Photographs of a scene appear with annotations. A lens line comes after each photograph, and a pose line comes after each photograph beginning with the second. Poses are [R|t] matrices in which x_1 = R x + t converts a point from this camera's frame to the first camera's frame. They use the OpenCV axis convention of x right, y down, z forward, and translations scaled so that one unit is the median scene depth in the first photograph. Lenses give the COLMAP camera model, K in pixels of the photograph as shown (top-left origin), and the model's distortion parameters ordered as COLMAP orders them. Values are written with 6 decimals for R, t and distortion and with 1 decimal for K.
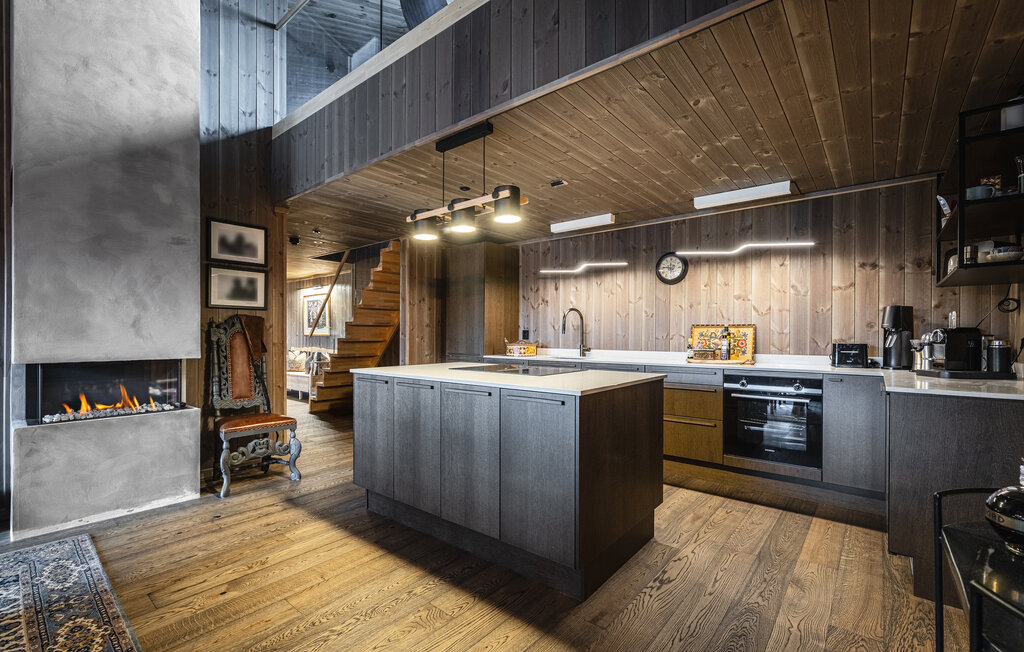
lens RADIAL K [[440.4, 0, 512.4], [0, 440.4, 336.3], [0, 0, 1]] dist [0.000617, 0.000235]
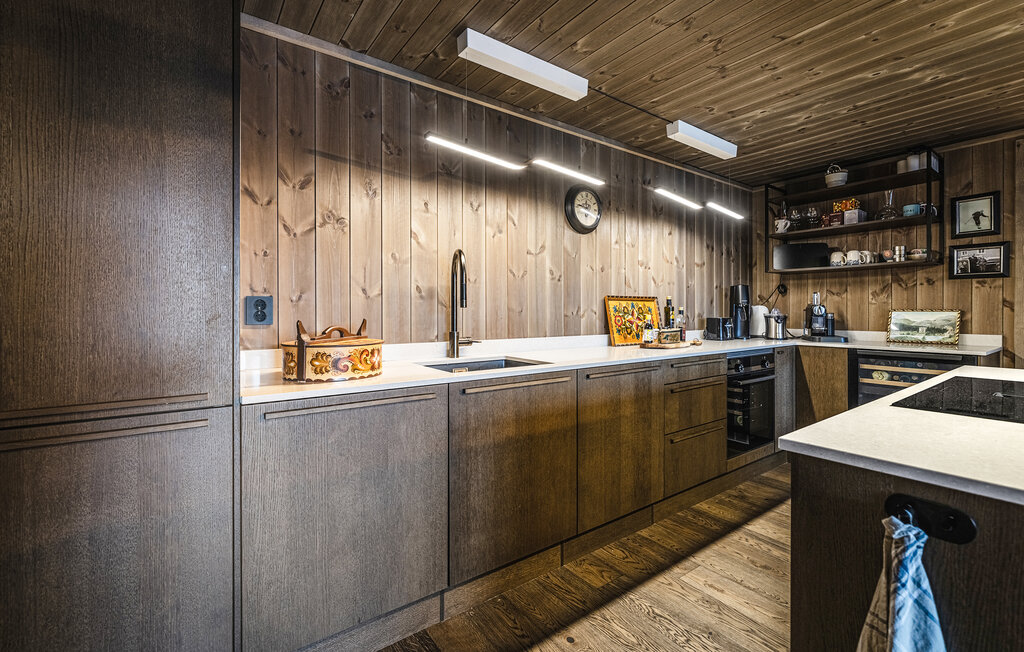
lens RADIAL K [[443.7, 0, 513.4], [0, 443.7, 311.1], [0, 0, 1]] dist [0.000638, 0.000665]
pose [[0.240400, -0.005315, 0.970659, -0.157483], [0.003430, 0.999983, 0.004626, -0.002491], [-0.970668, 0.002218, 0.240414, 0.475958]]
